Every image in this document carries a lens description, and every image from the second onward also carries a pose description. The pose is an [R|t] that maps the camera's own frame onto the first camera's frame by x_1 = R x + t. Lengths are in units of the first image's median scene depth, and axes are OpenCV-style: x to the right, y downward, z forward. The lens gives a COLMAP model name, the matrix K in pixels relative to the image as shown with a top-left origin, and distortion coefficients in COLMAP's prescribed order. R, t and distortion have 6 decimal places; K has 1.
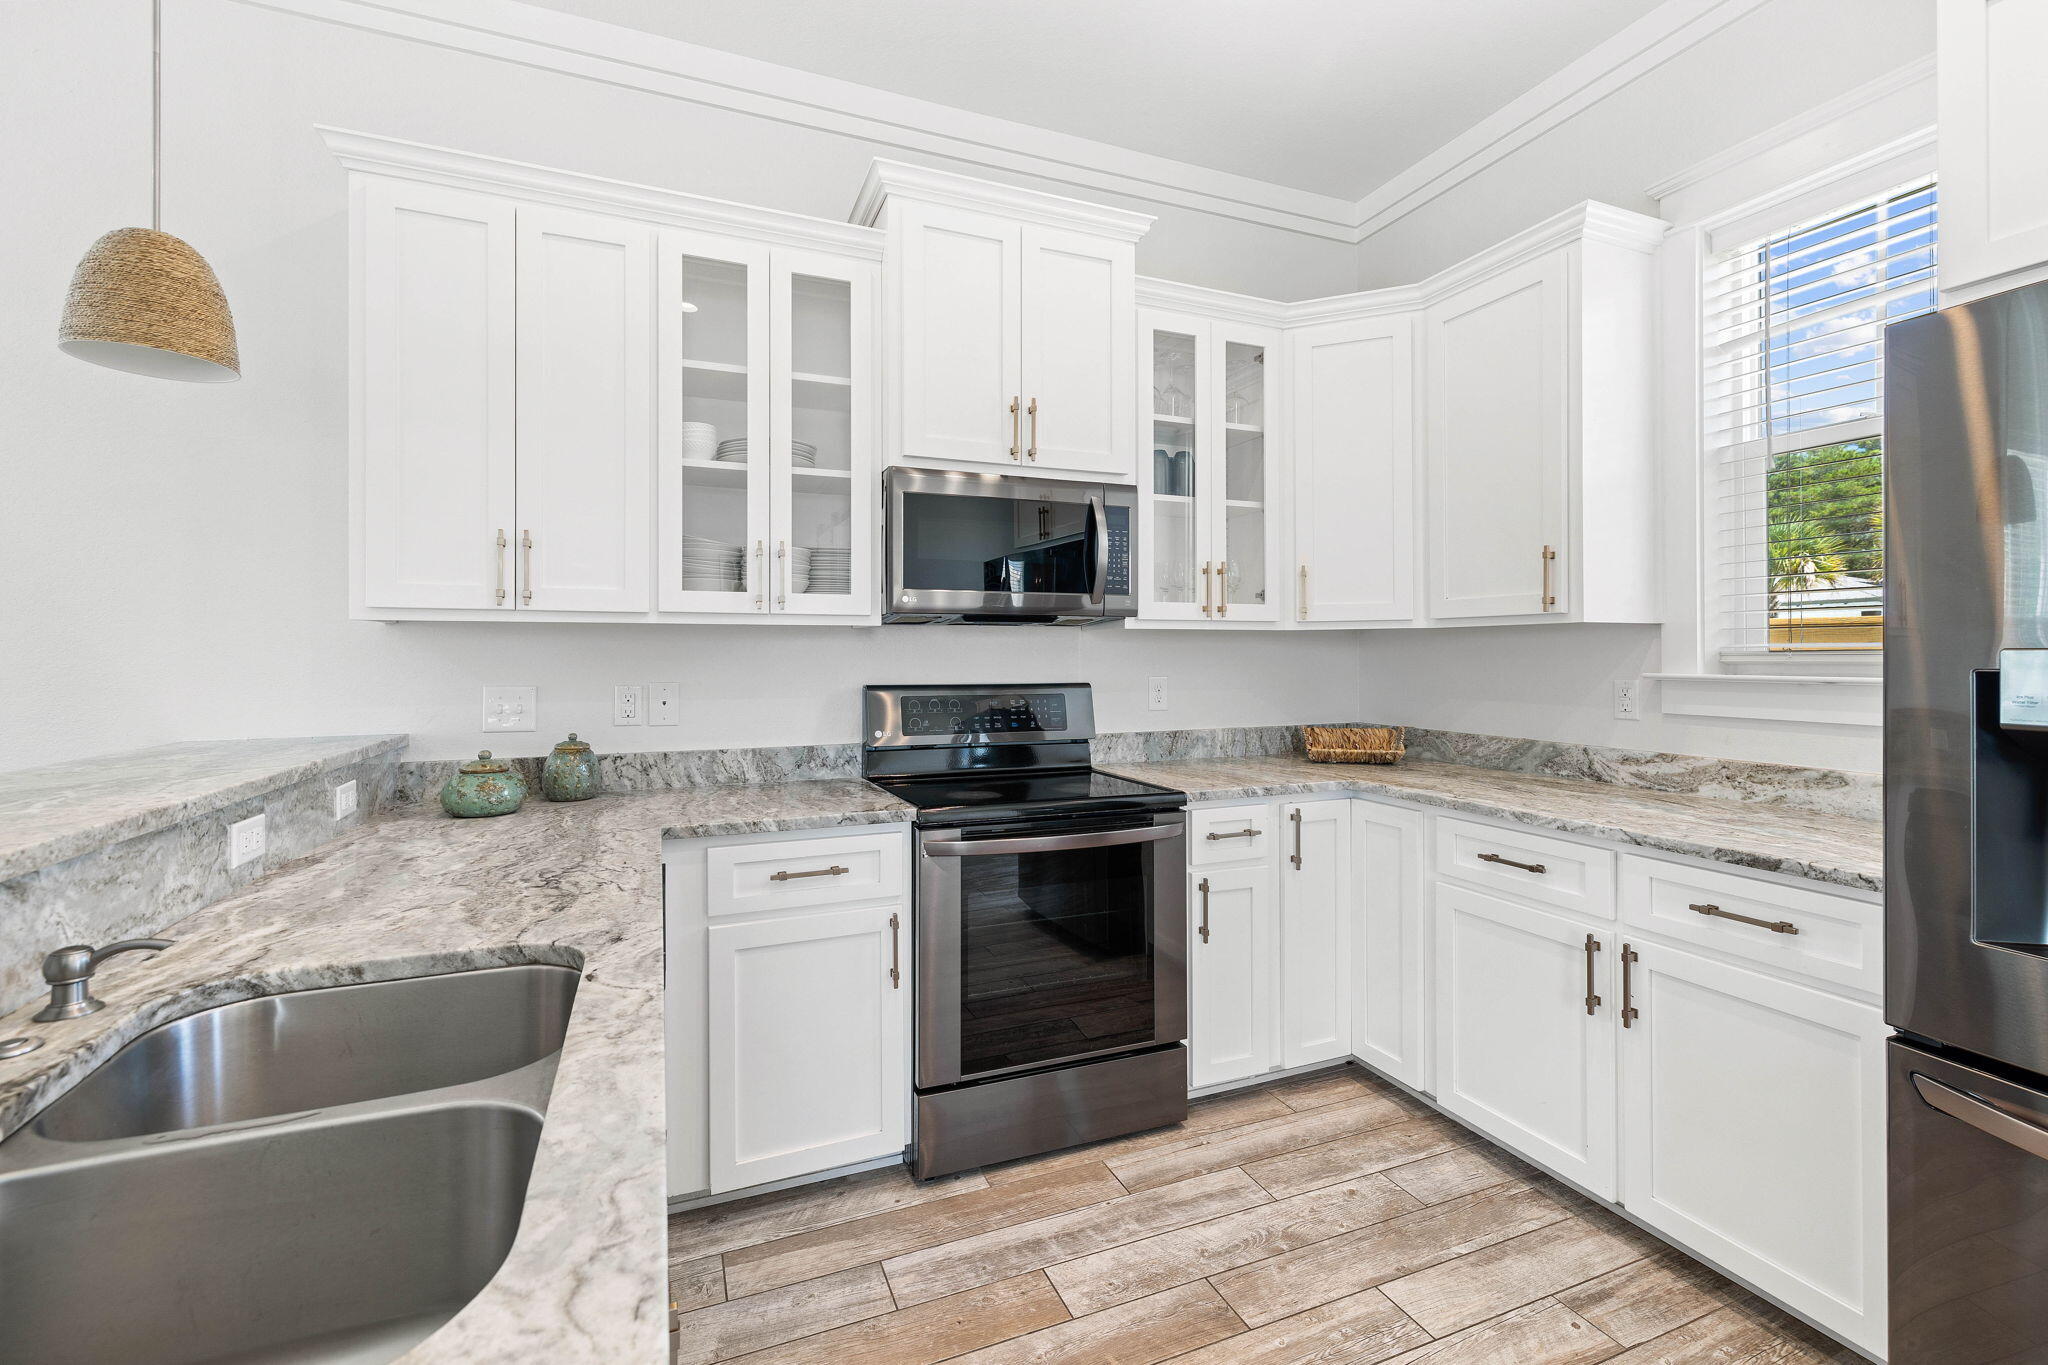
lens RADIAL K [[877.7, 0, 1025.0], [0, 877.7, 651.5], [0, 0, 1]] dist [0.003579, 0.000991]
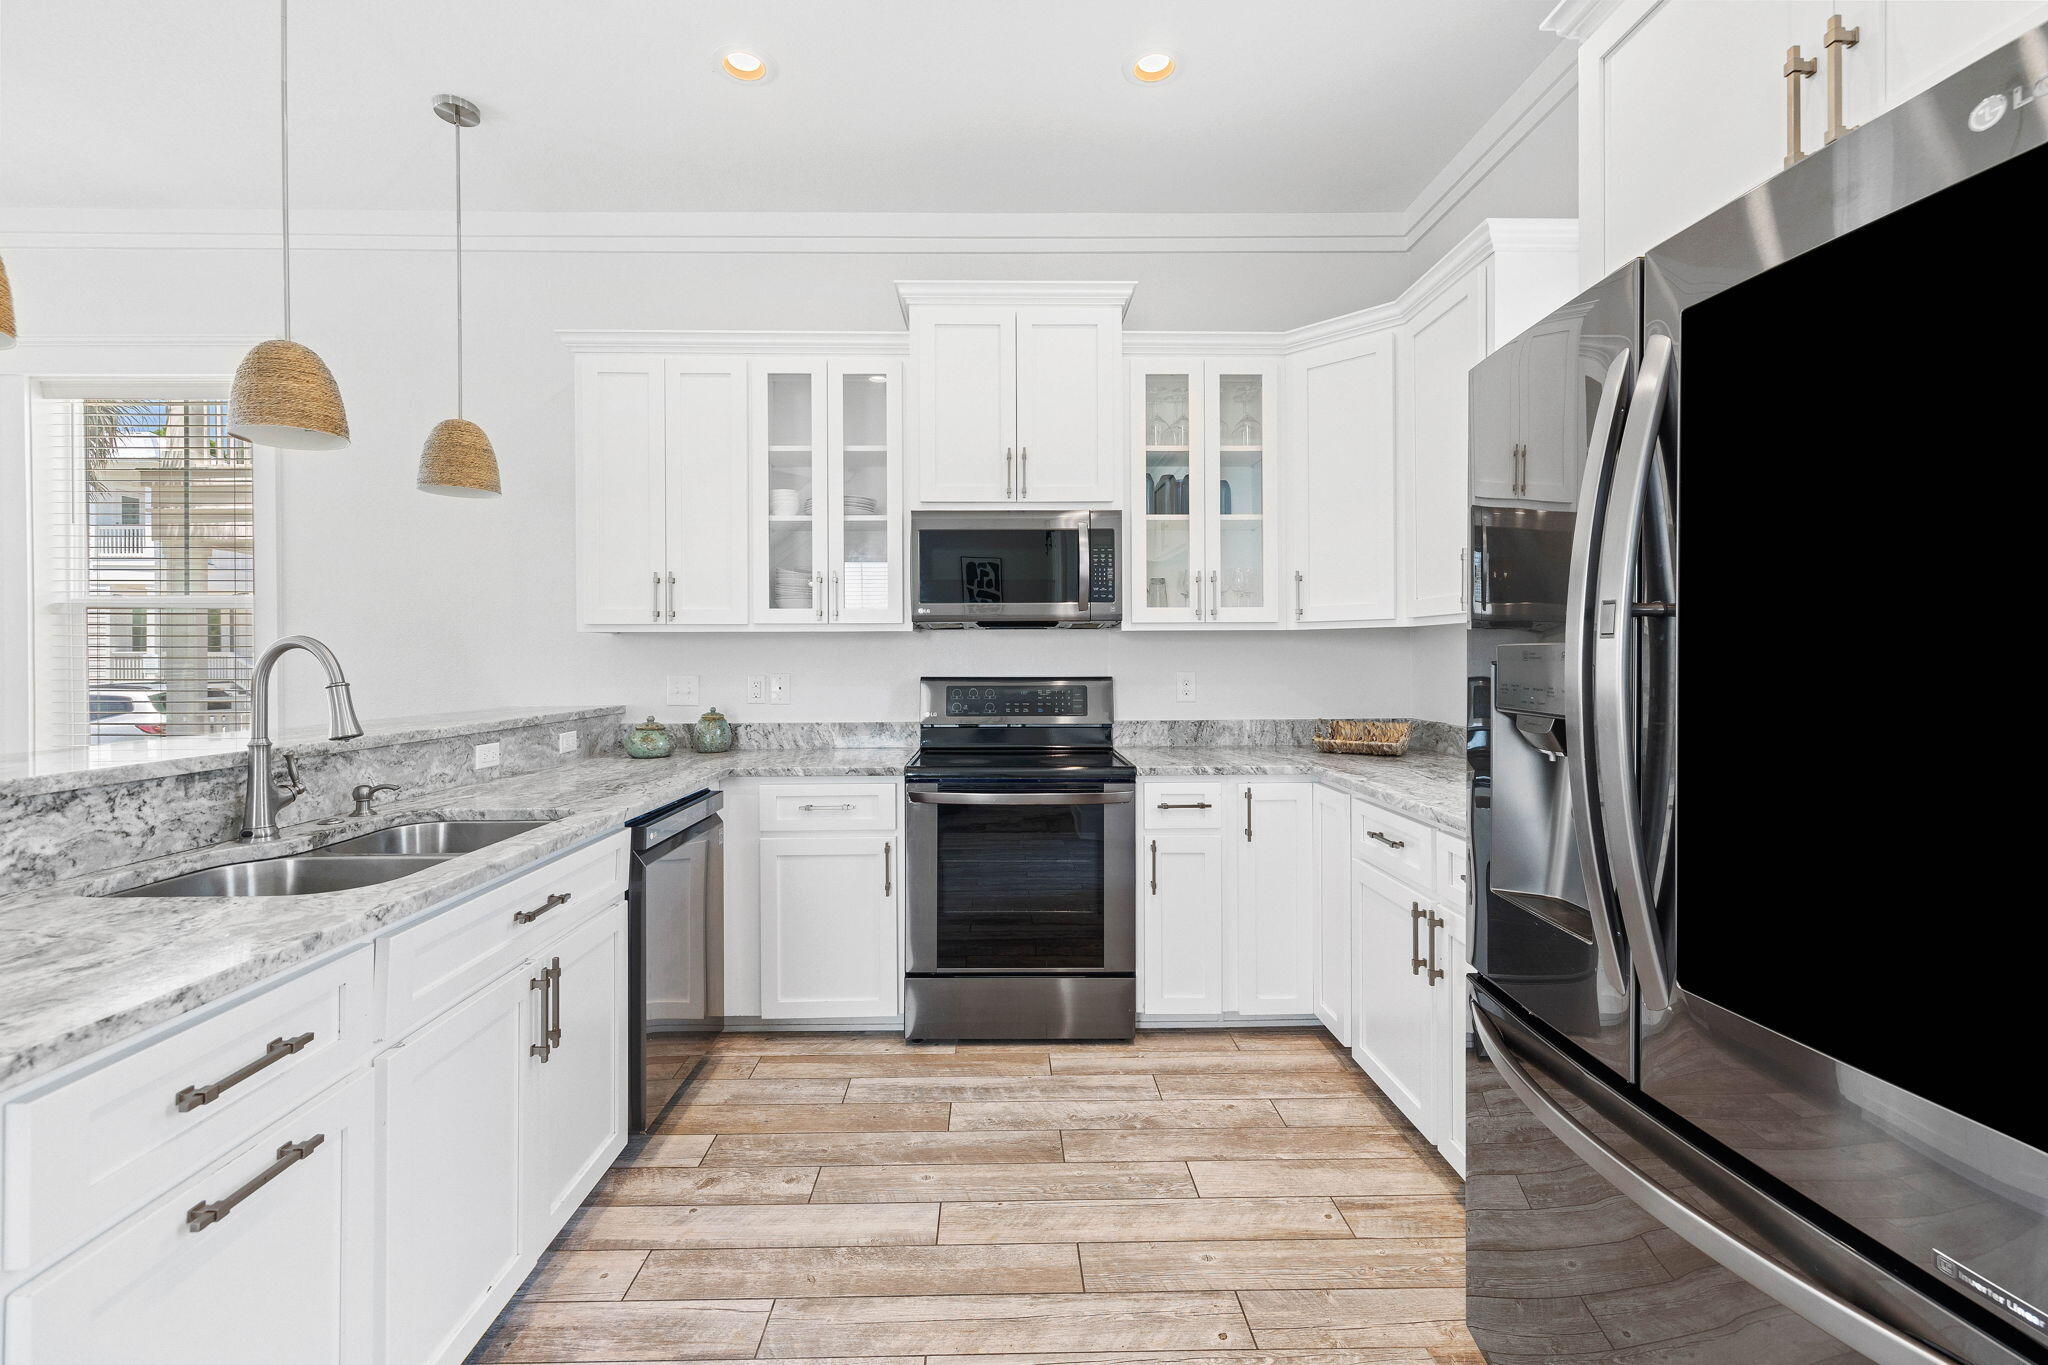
lens RADIAL K [[877.7, 0, 1025.7], [0, 877.7, 659.5], [0, 0, 1]] dist [0.003579, 0.000991]
pose [[0.933736, -0.000202, -0.357964, 0.498659], [0.003373, 0.999960, 0.008234, 0.003091], [0.357948, -0.008896, 0.933699, -0.181995]]
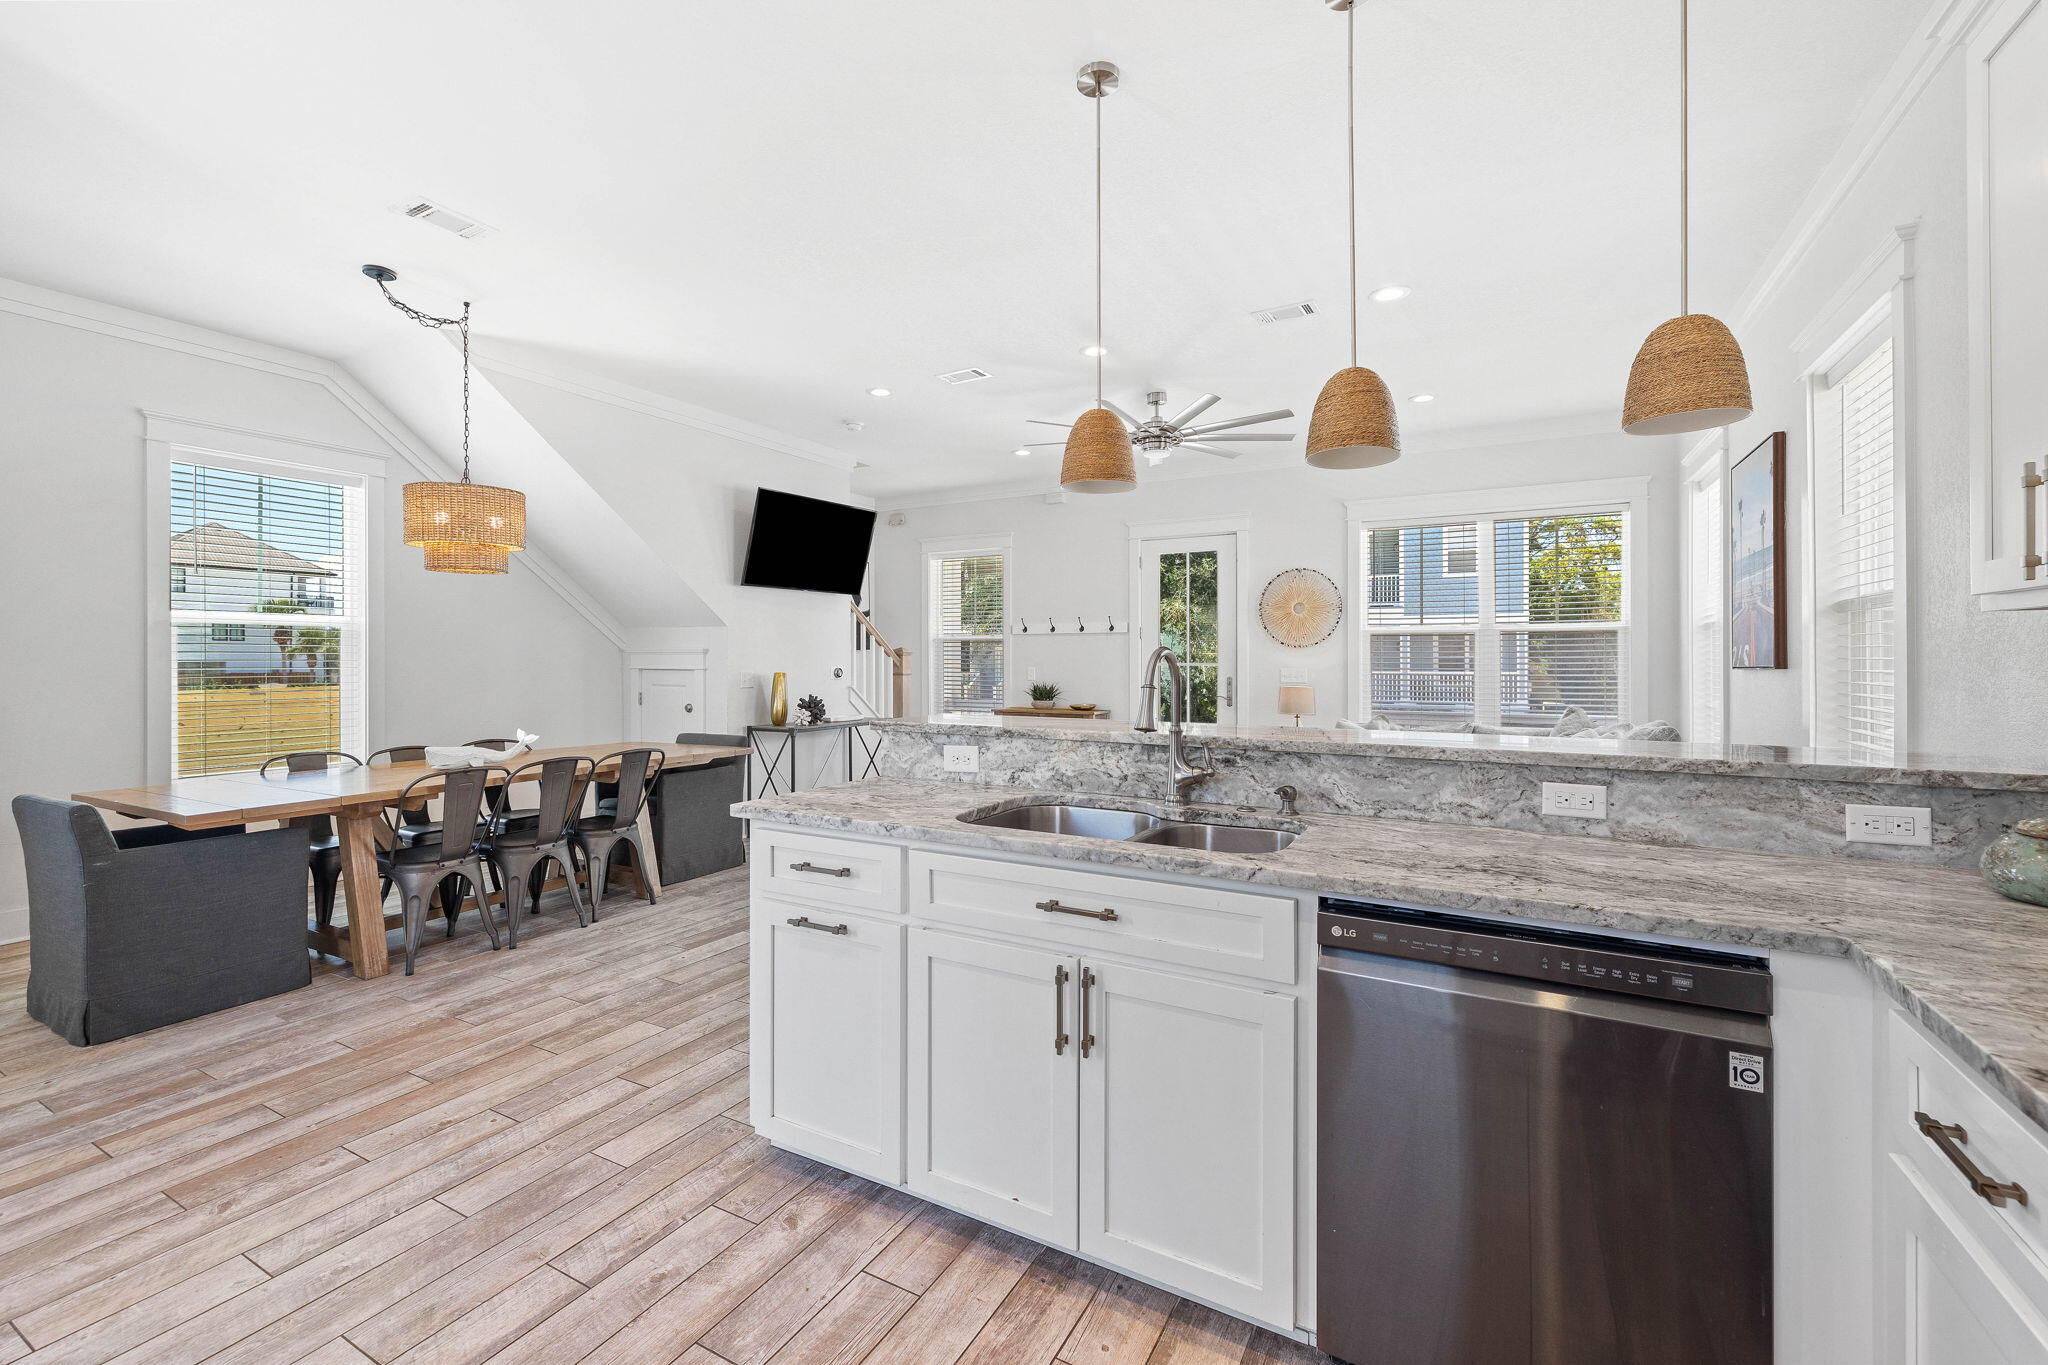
lens RADIAL K [[877.7, 0, 1003.2], [0, 877.7, 655.9], [0, 0, 1]] dist [0.003579, 0.000991]
pose [[-0.799770, 0.001501, -0.600304, 0.356723], [0.007508, 0.999944, -0.007502, 0.002667], [0.600259, -0.010507, -0.799736, 0.953571]]
